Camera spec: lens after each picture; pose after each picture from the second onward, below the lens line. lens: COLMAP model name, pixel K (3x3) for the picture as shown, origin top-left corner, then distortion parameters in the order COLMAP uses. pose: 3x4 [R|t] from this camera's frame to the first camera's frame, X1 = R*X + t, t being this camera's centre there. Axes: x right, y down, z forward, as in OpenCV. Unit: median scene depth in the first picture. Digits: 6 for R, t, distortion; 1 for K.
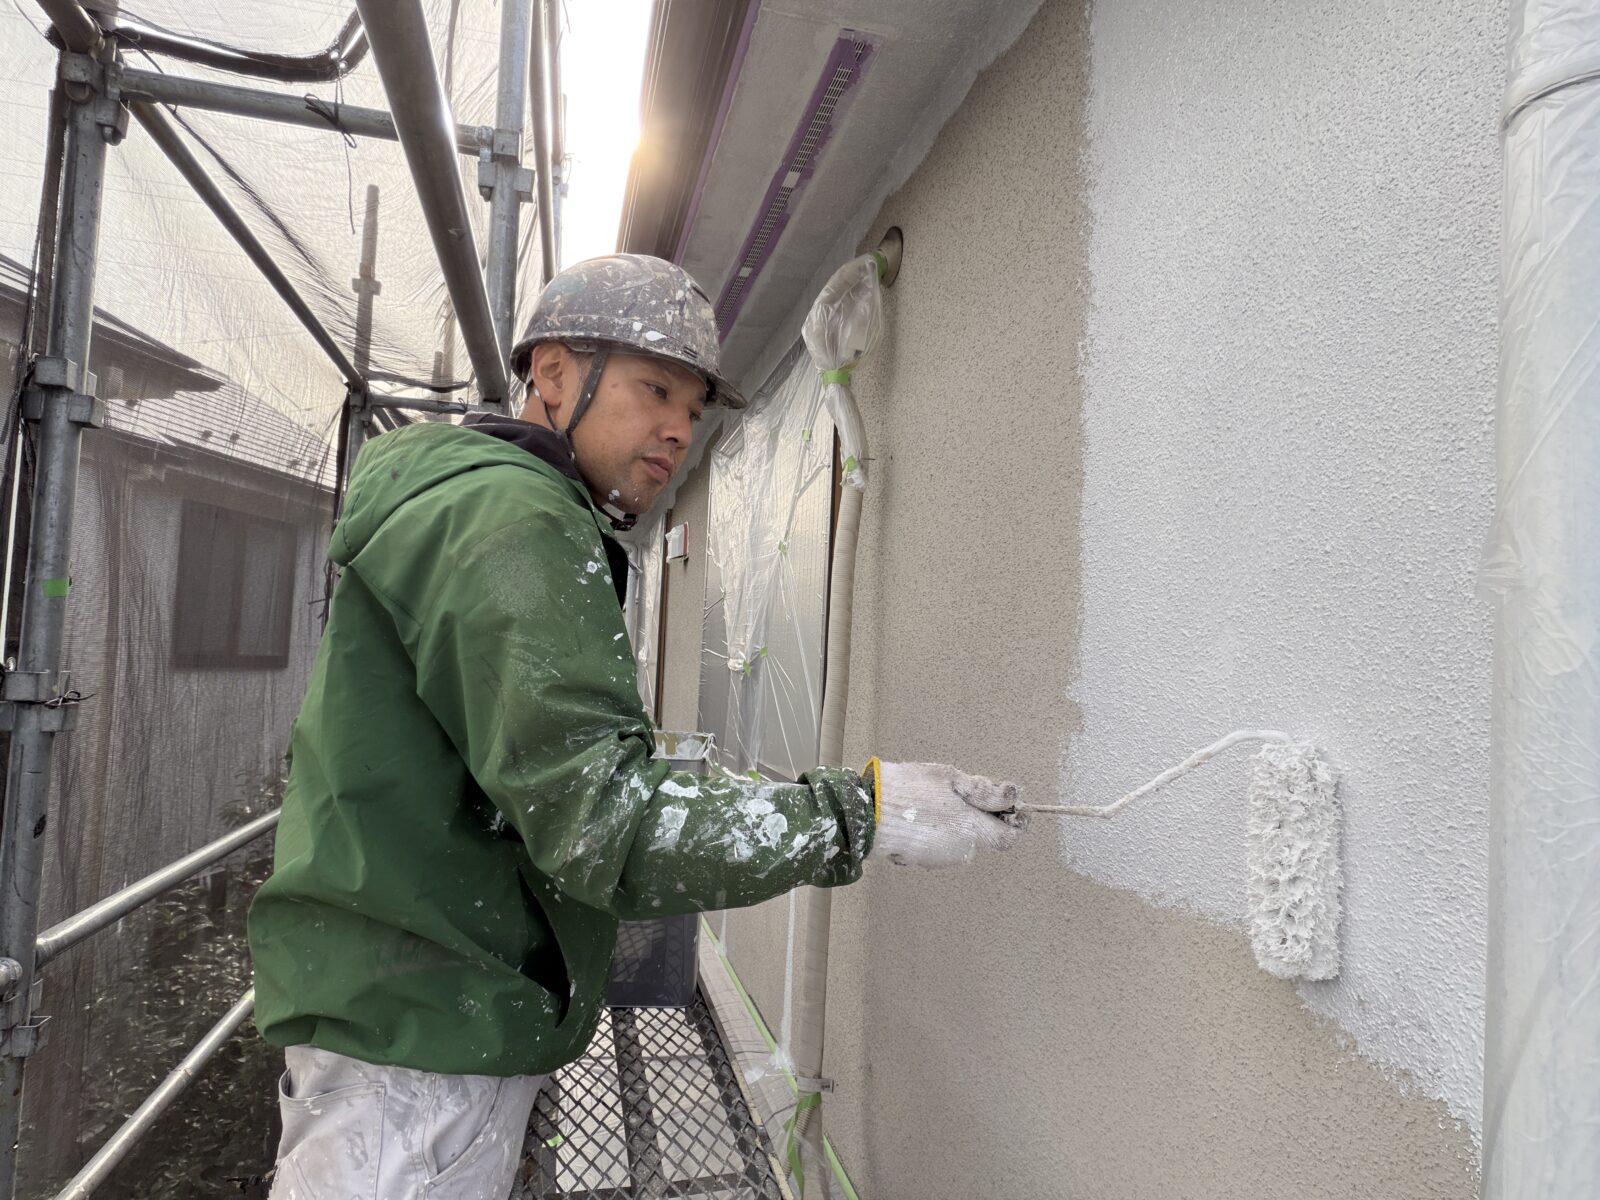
lens RADIAL K [[921.2, 0, 798.3], [0, 921.2, 601.1], [0, 0, 1]] dist [-0.001668, -0.001739]
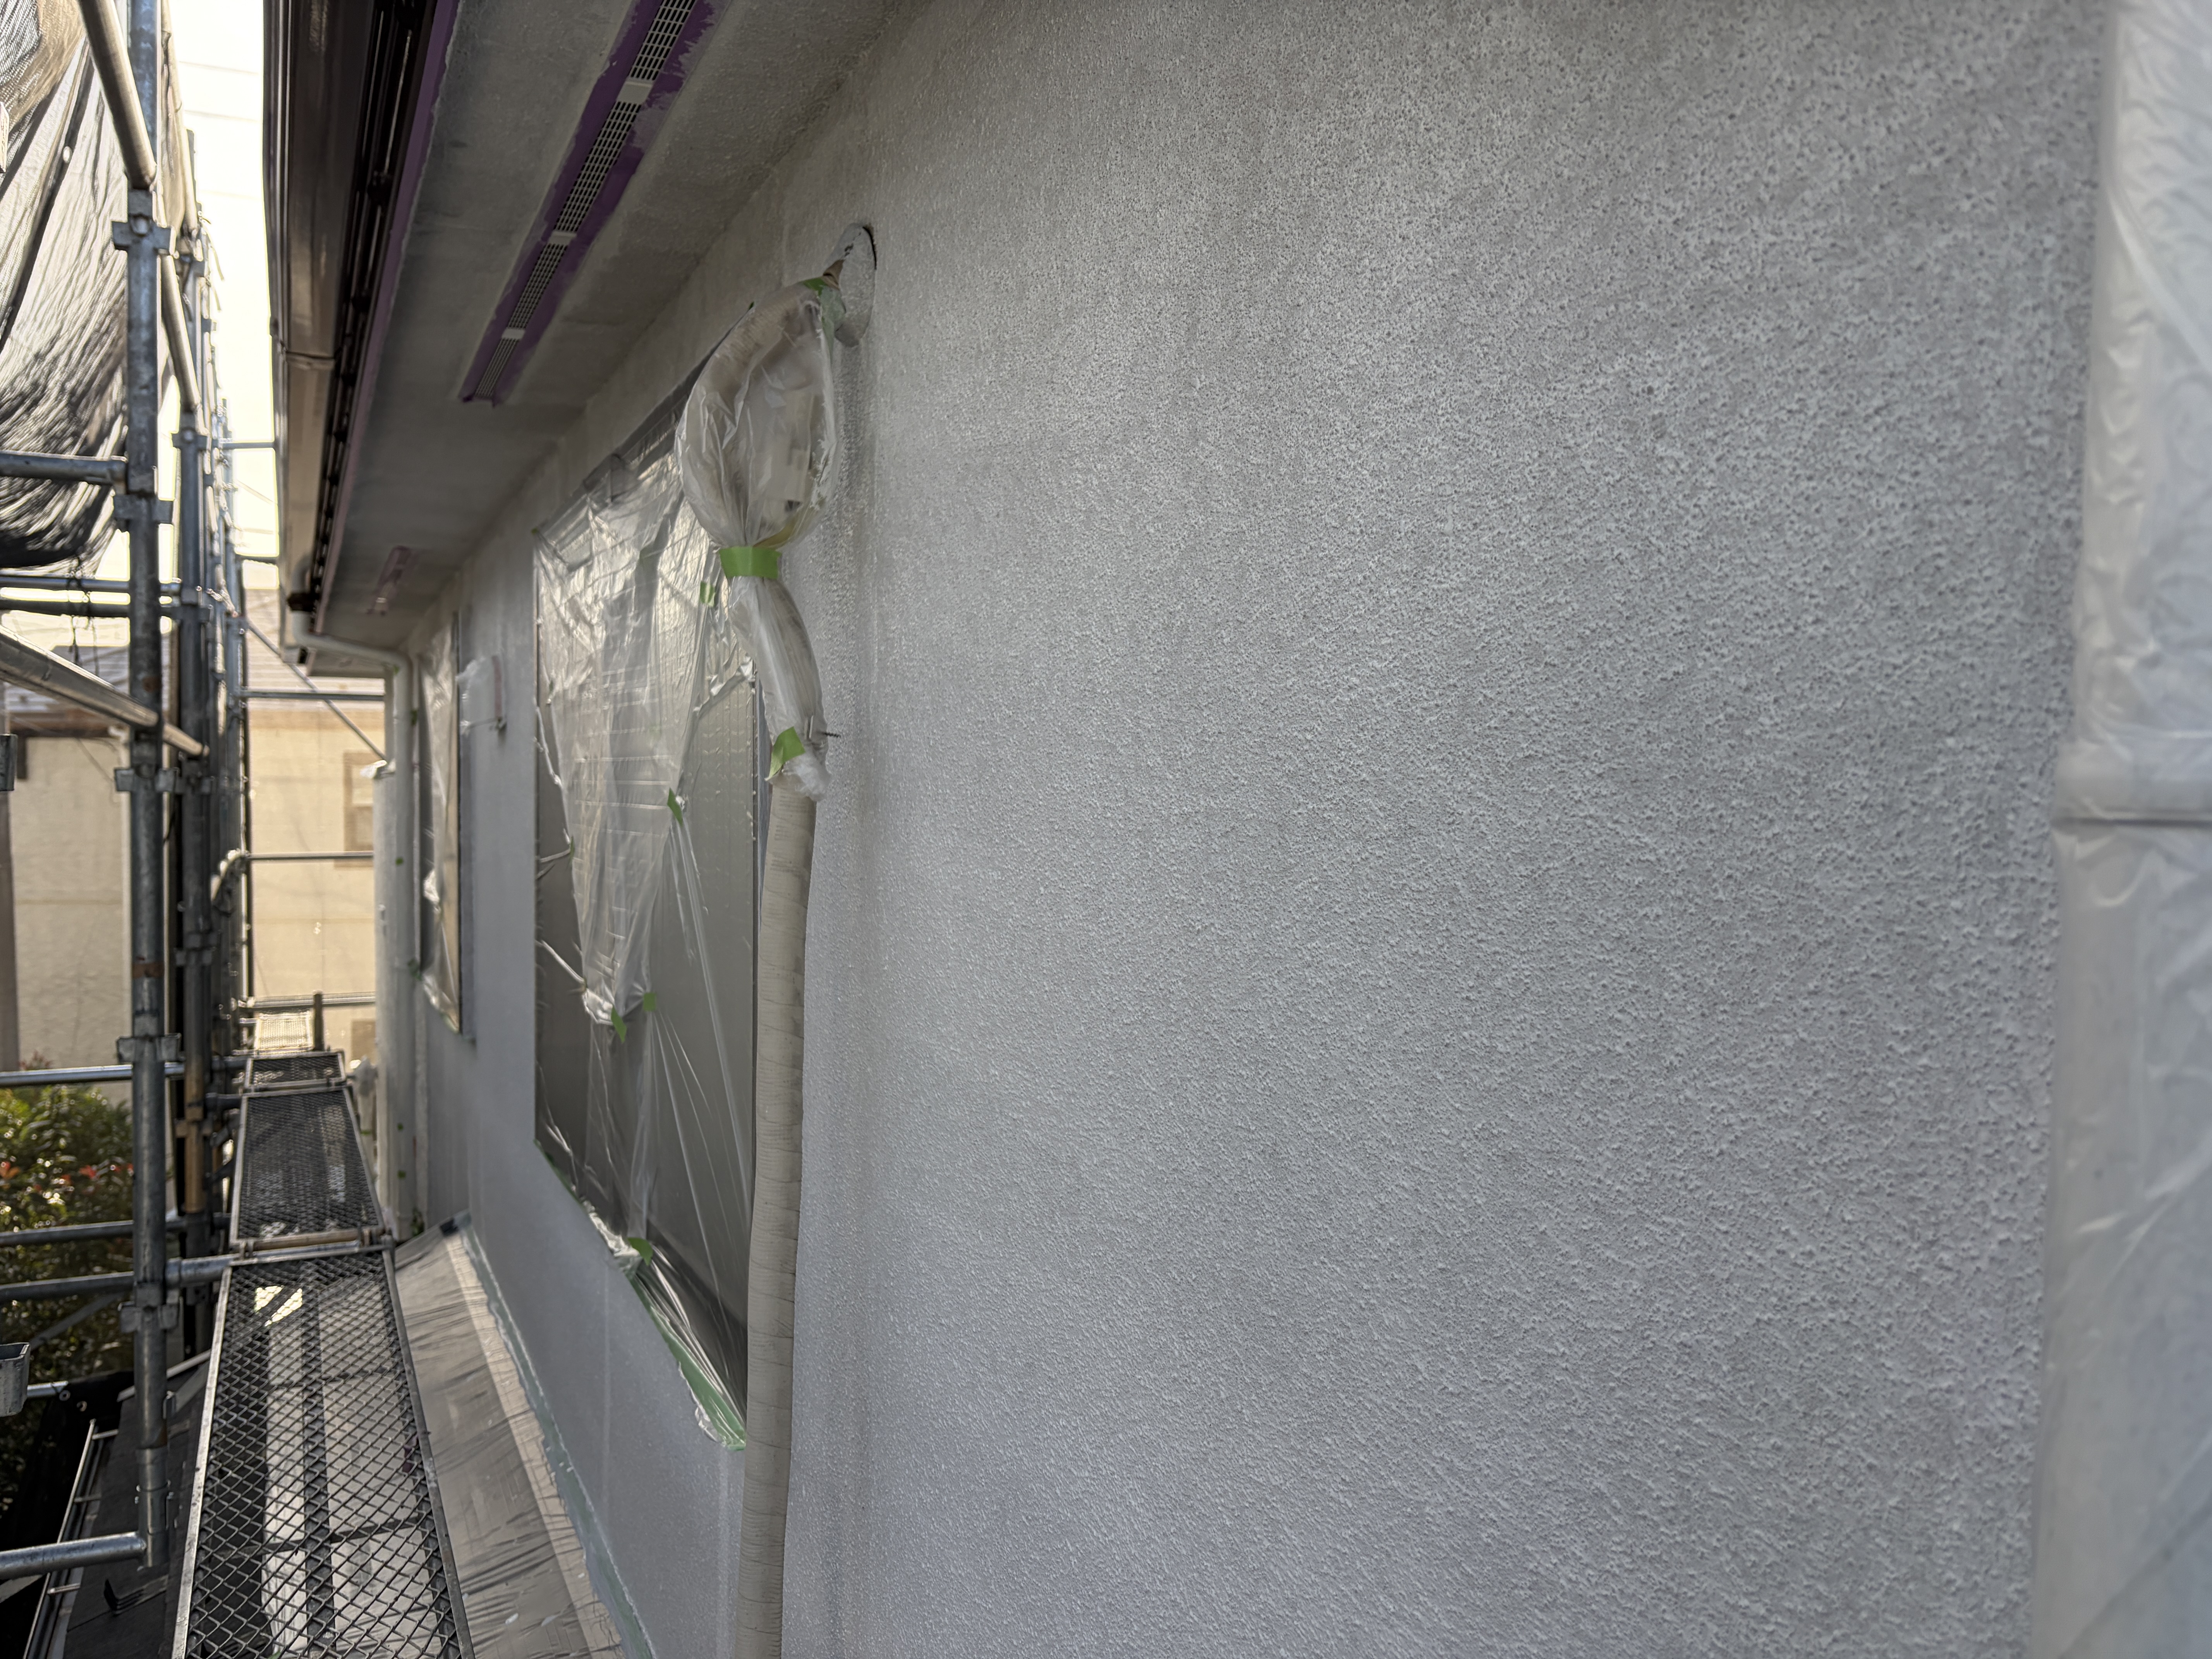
lens RADIAL K [[1696.4, 0, 1099.2], [0, 1696.4, 836.6], [0, 0, 1]] dist [0.051118, -0.076387]
pose [[0.980946, -0.042072, 0.189669, 0.053794], [0.025280, 0.995611, 0.090104, -0.194350], [-0.192628, -0.083593, 0.977705, 0.096241]]
